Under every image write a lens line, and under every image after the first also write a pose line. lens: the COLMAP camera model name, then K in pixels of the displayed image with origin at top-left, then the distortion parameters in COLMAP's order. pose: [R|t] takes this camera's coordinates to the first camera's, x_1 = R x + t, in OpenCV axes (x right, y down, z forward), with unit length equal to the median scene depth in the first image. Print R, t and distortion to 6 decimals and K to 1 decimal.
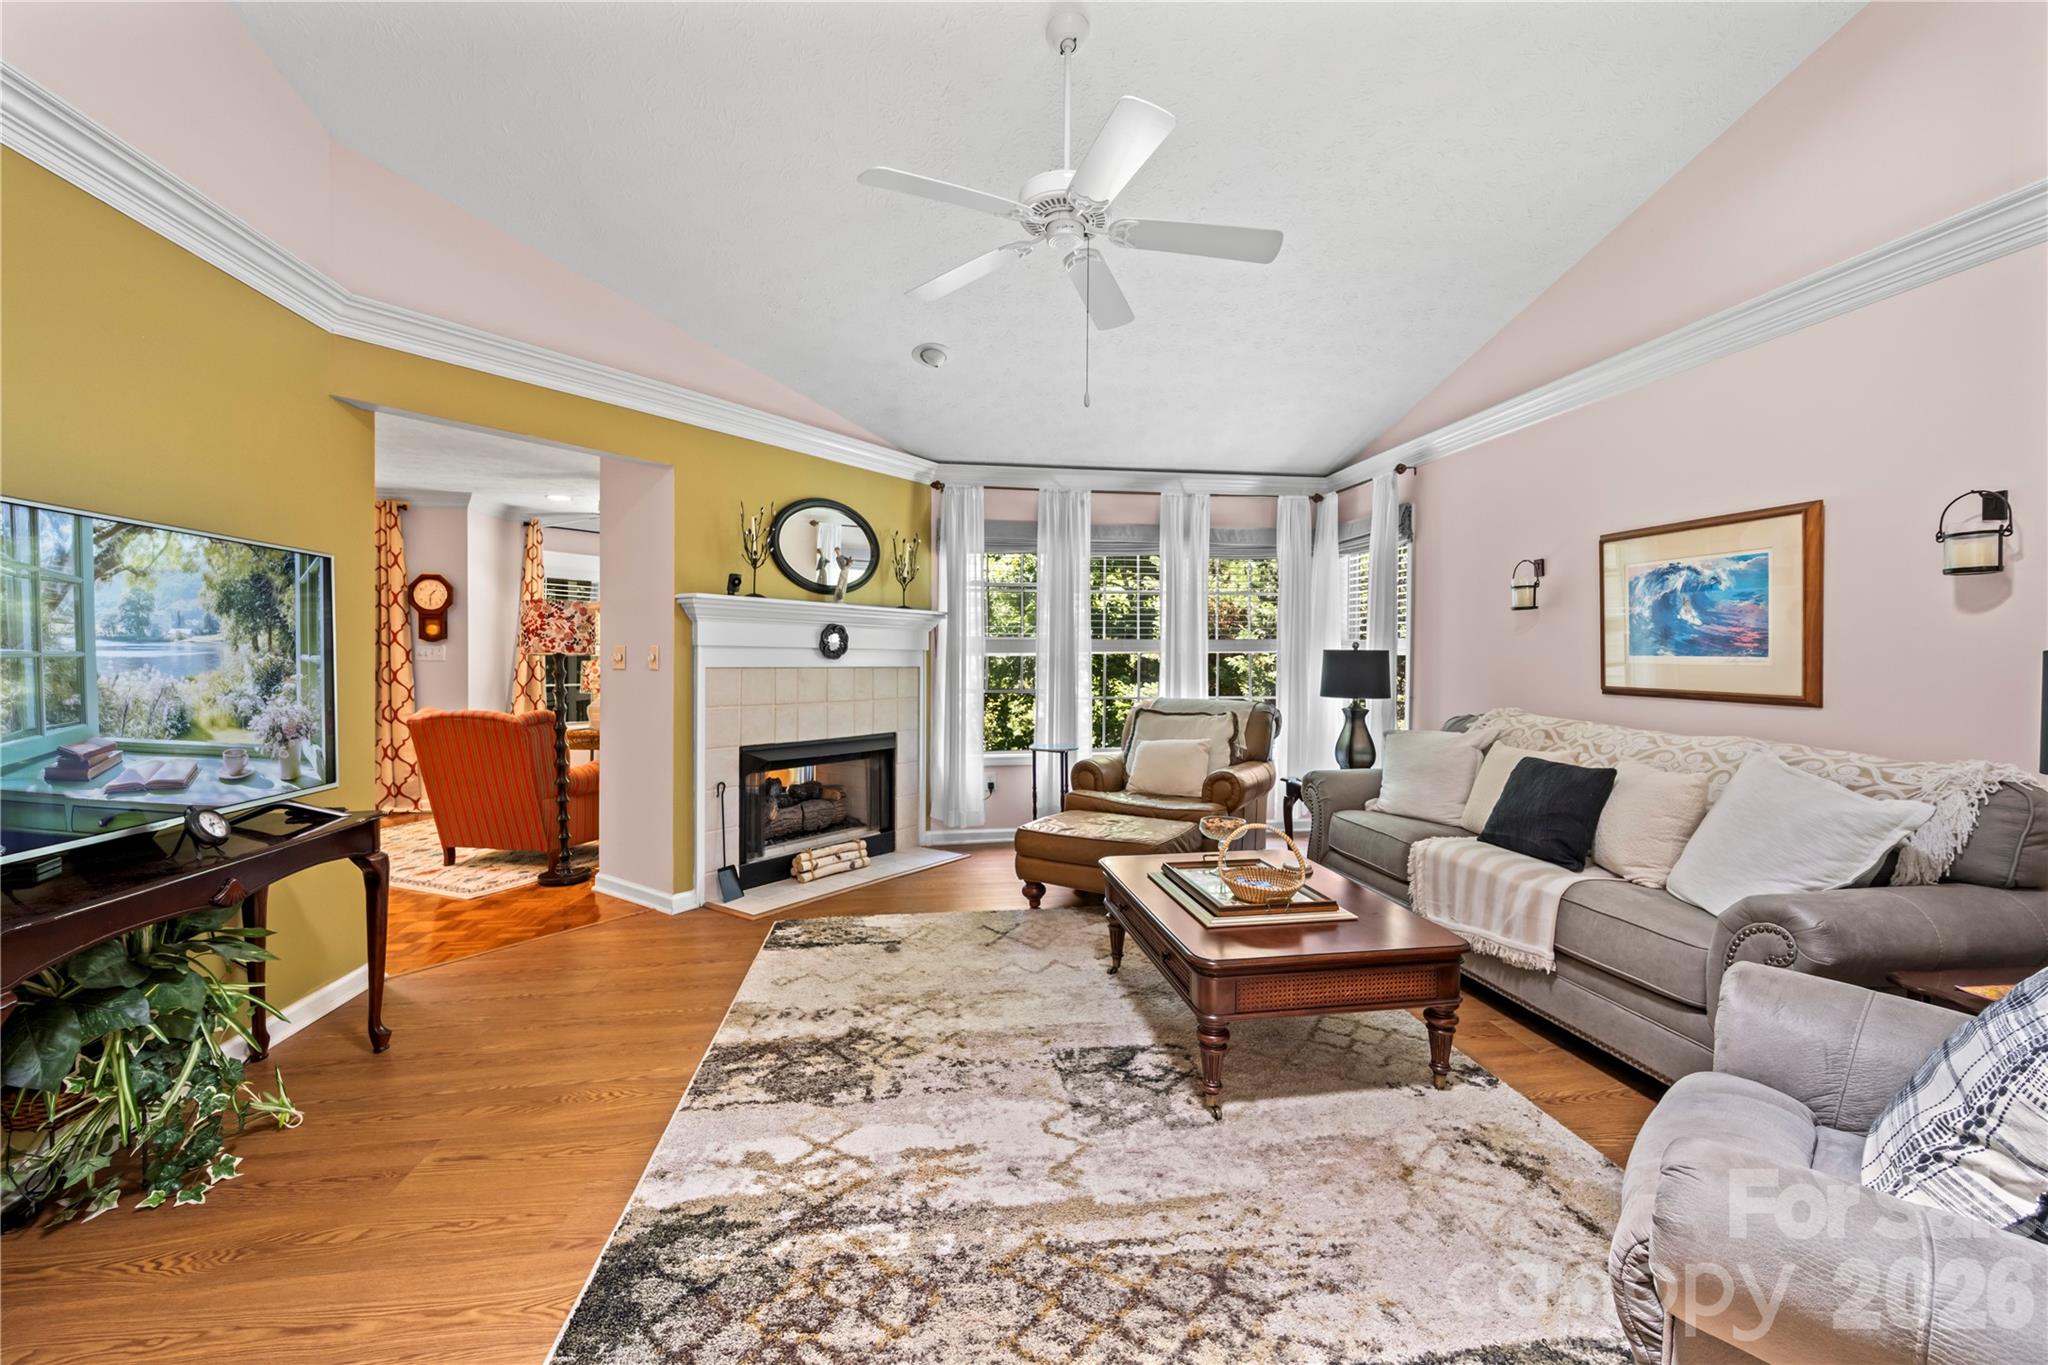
lens RADIAL K [[815.2, 0, 1033.7], [0, 815.2, 675.2], [0, 0, 1]] dist [0.000981, -0.000099]
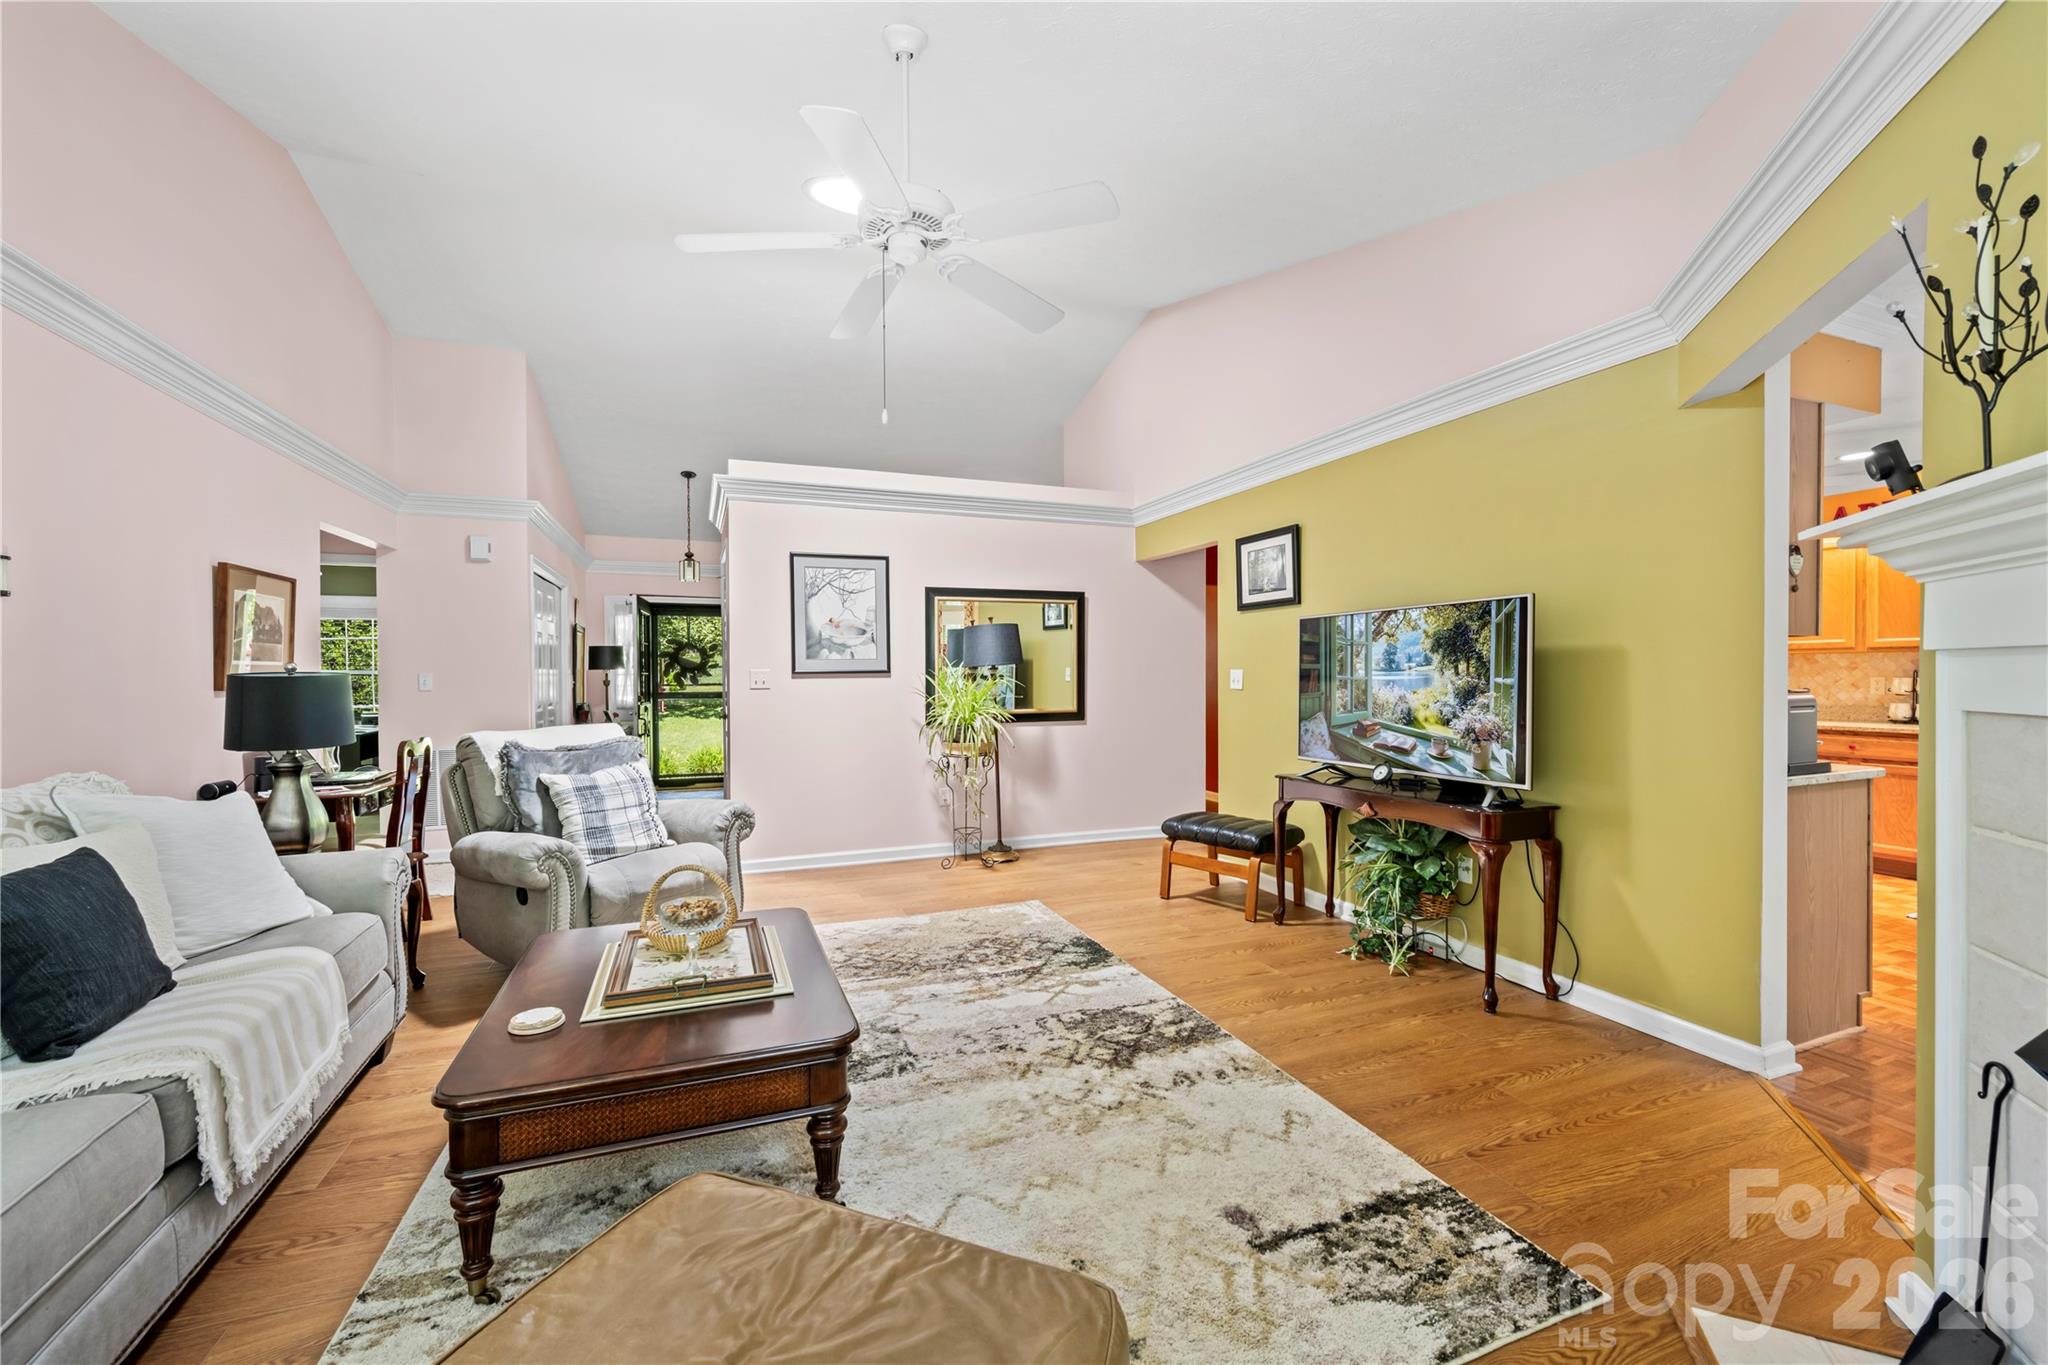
lens RADIAL K [[815.2, 0, 1033.7], [0, 815.2, 675.2], [0, 0, 1]] dist [0.000981, -0.000099]
pose [[-0.974709, -0.000634, -0.223478, 0.123132], [-0.004841, 0.999821, 0.018276, -0.052357], [0.223427, 0.018896, -0.974538, 2.221130]]
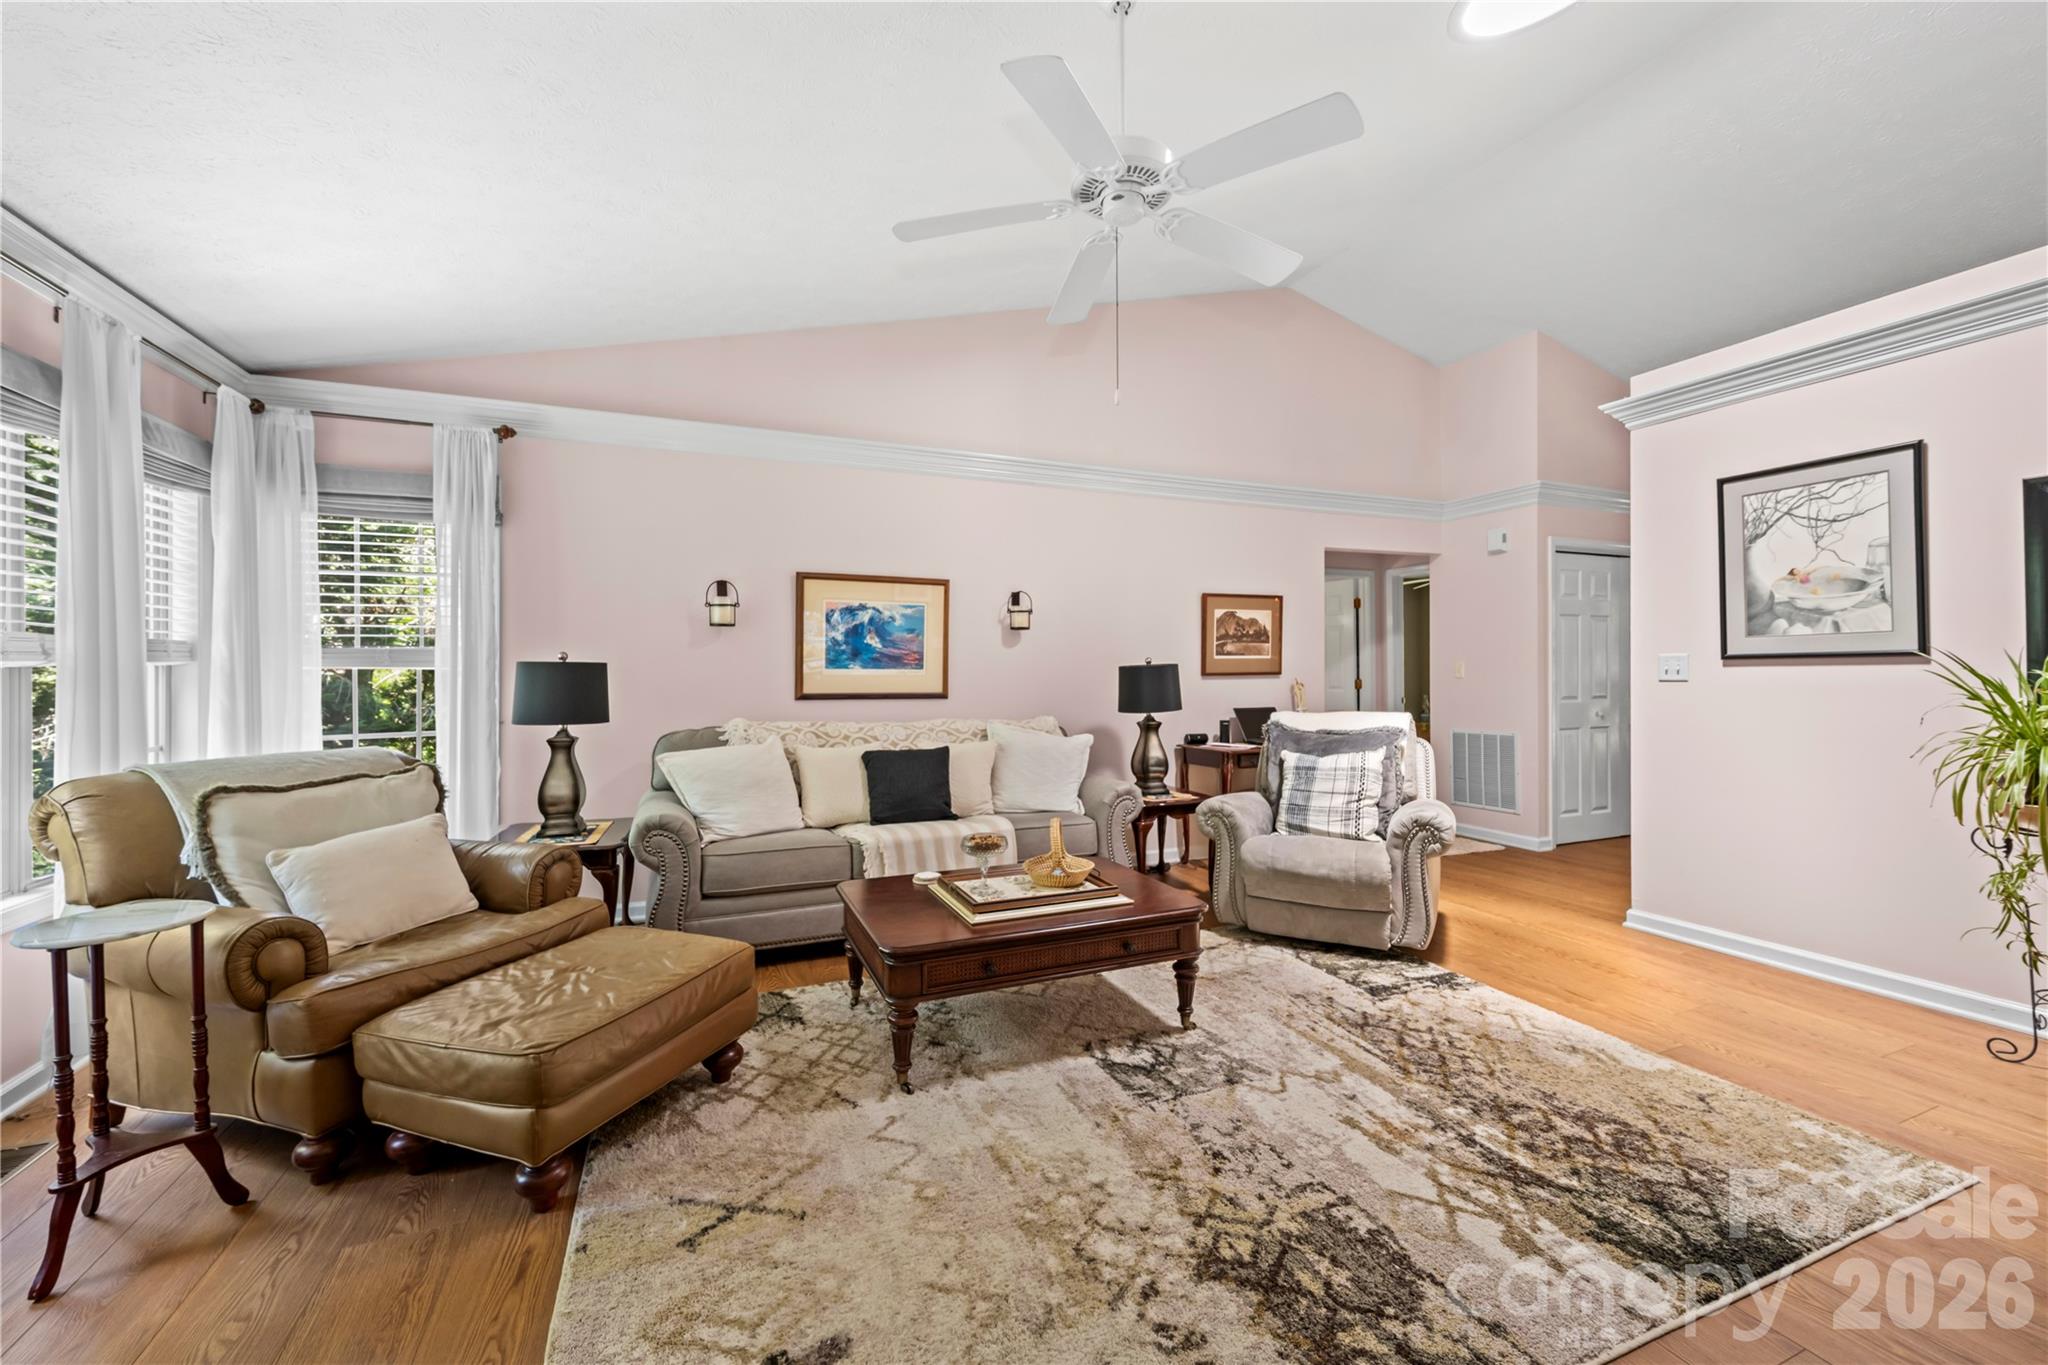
lens RADIAL K [[823.5, 0, 1028.8], [0, 823.5, 670.5], [0, 0, 1]] dist [0.000244, -0.000139]
pose [[-0.241673, -0.002420, 0.970355, -0.922523], [0.024727, 0.999657, 0.008651, -0.036238], [-0.970043, 0.026085, -0.241530, 1.474936]]
